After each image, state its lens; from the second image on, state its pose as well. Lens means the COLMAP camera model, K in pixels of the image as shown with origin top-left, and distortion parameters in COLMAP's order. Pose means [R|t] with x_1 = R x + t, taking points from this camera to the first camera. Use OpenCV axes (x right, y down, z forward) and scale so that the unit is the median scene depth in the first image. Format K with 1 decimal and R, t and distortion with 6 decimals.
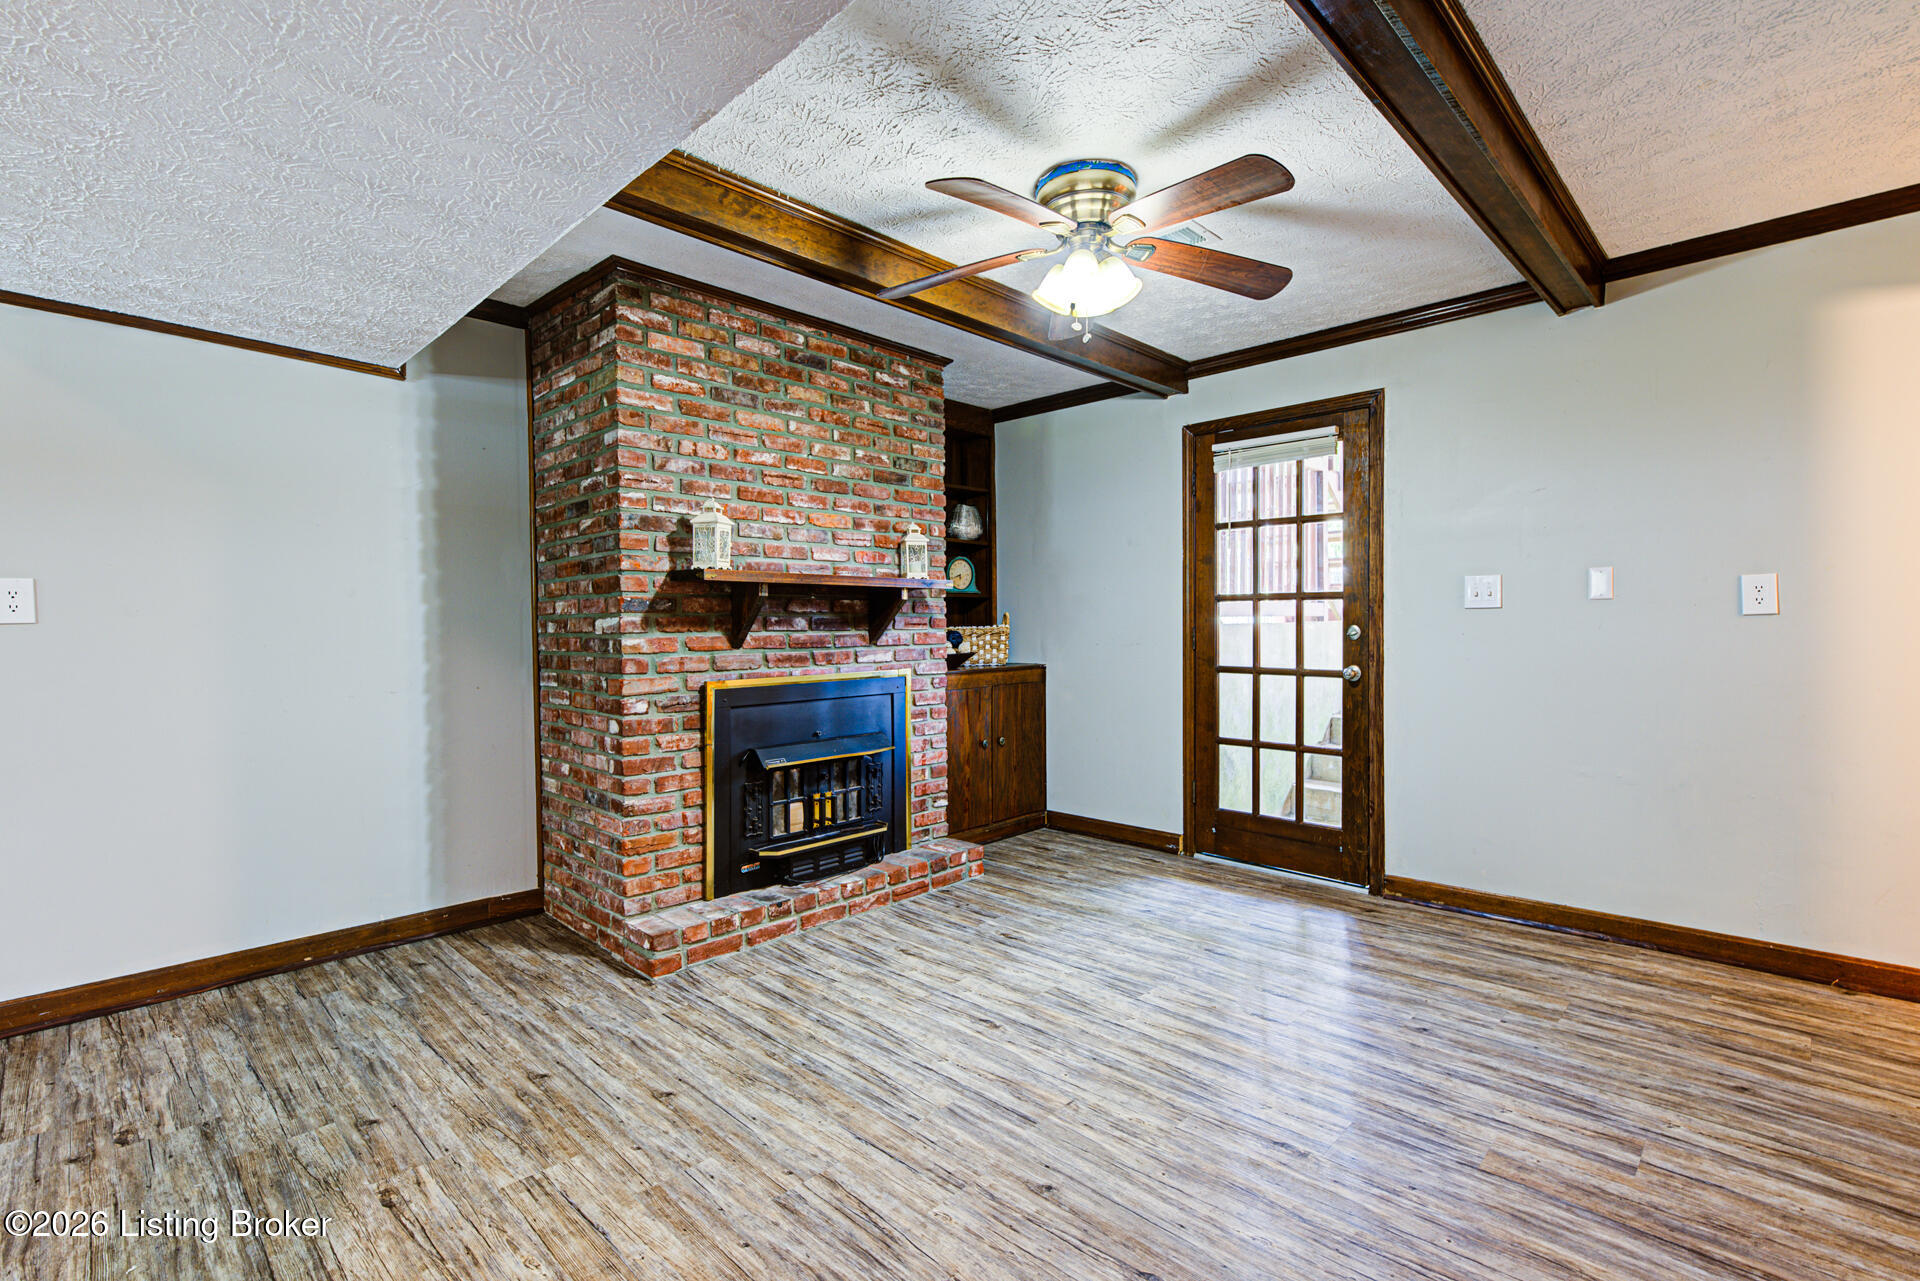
lens RADIAL K [[877.9, 0, 959.1], [0, 877.9, 635.7], [0, 0, 1]] dist [0.000777, 0.000654]
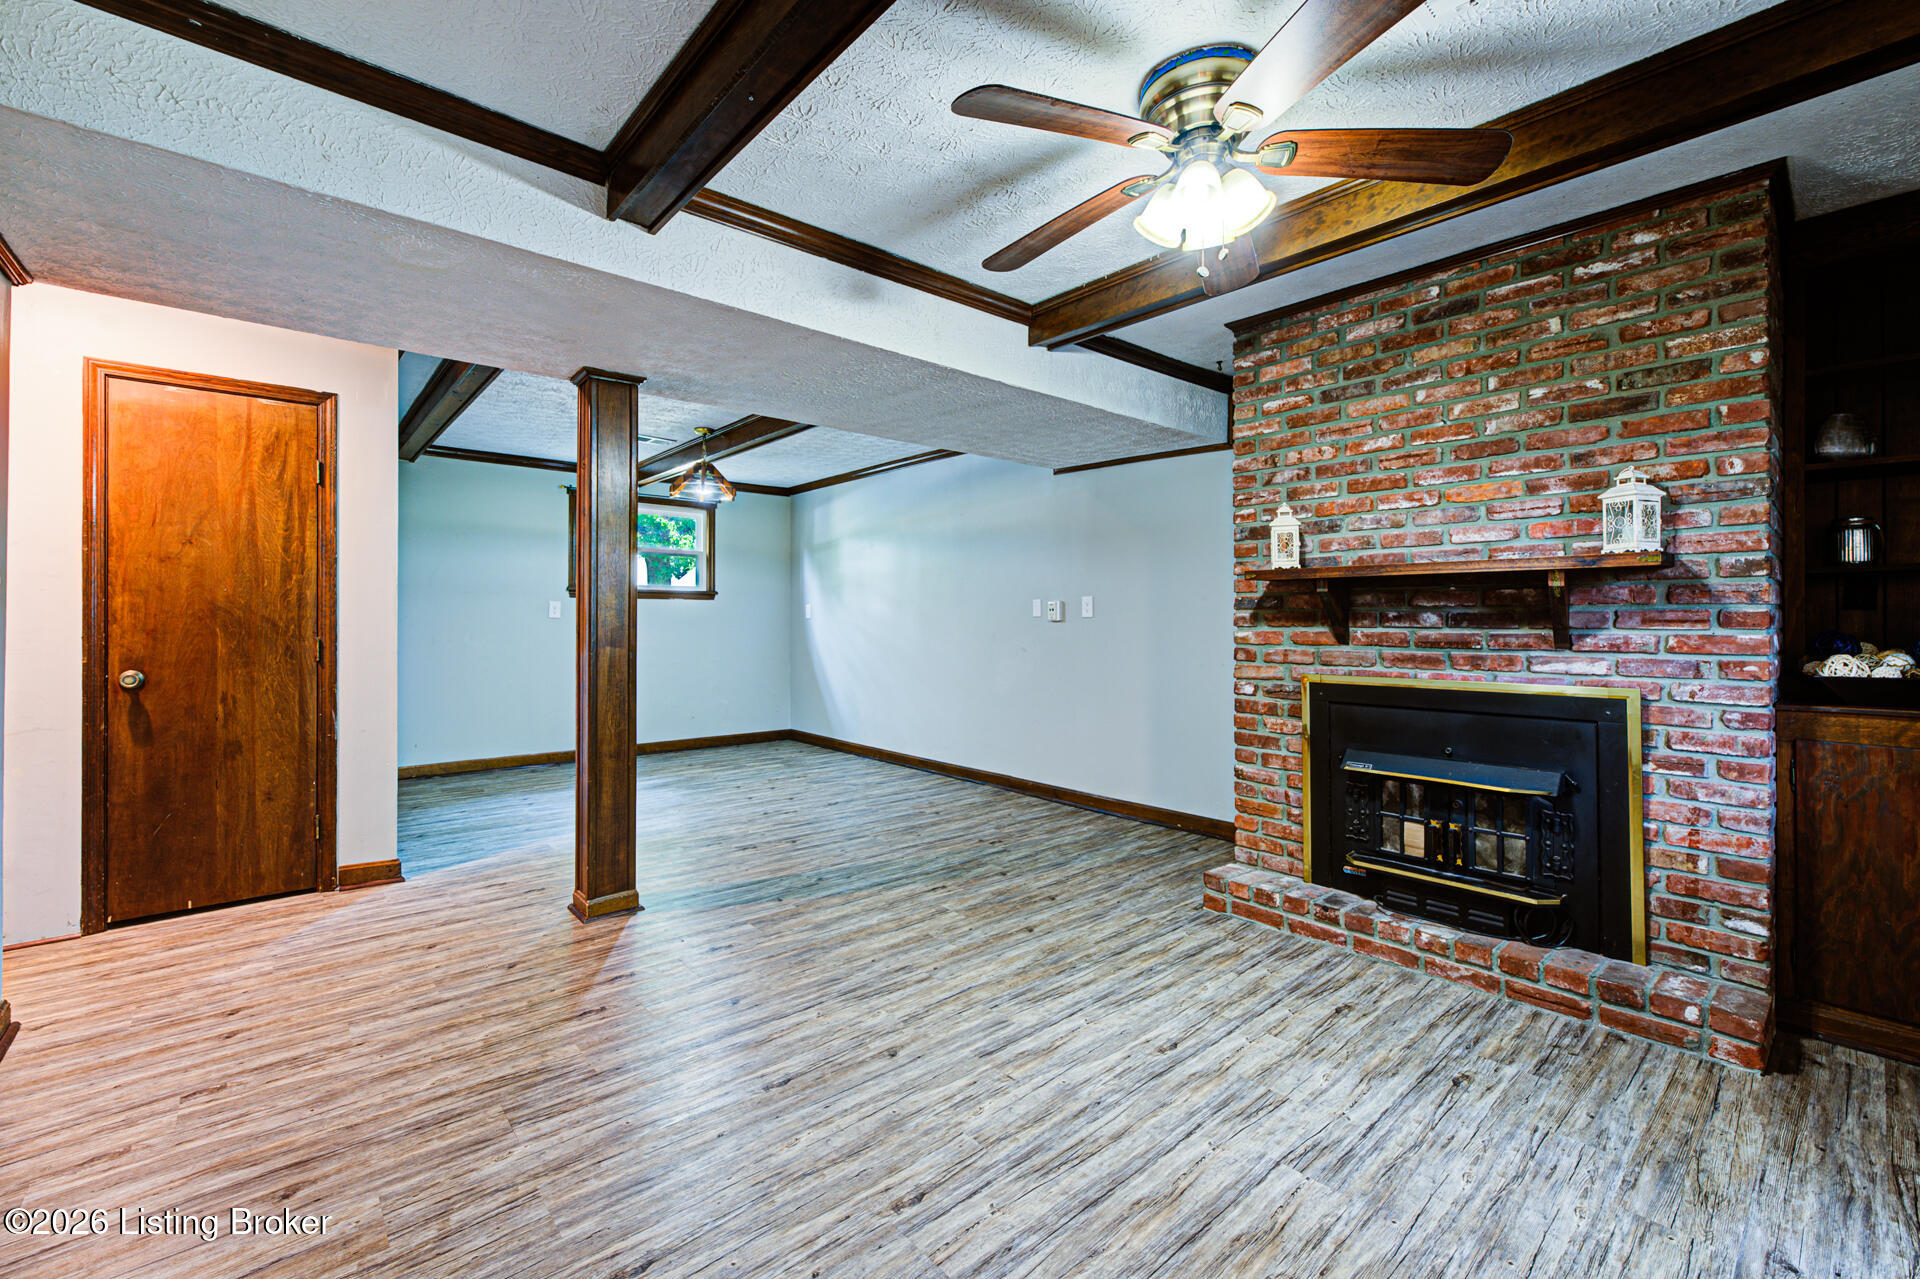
lens RADIAL K [[812.6, 0, 960.1], [0, 812.6, 610.2], [0, 0, 1]] dist [-0.000603, 0.000278]
pose [[-0.083692, -0.005120, -0.996479, 0.695327], [-0.012812, 0.999910, -0.004061, -0.014297], [0.996409, 0.012427, -0.083750, 0.639196]]
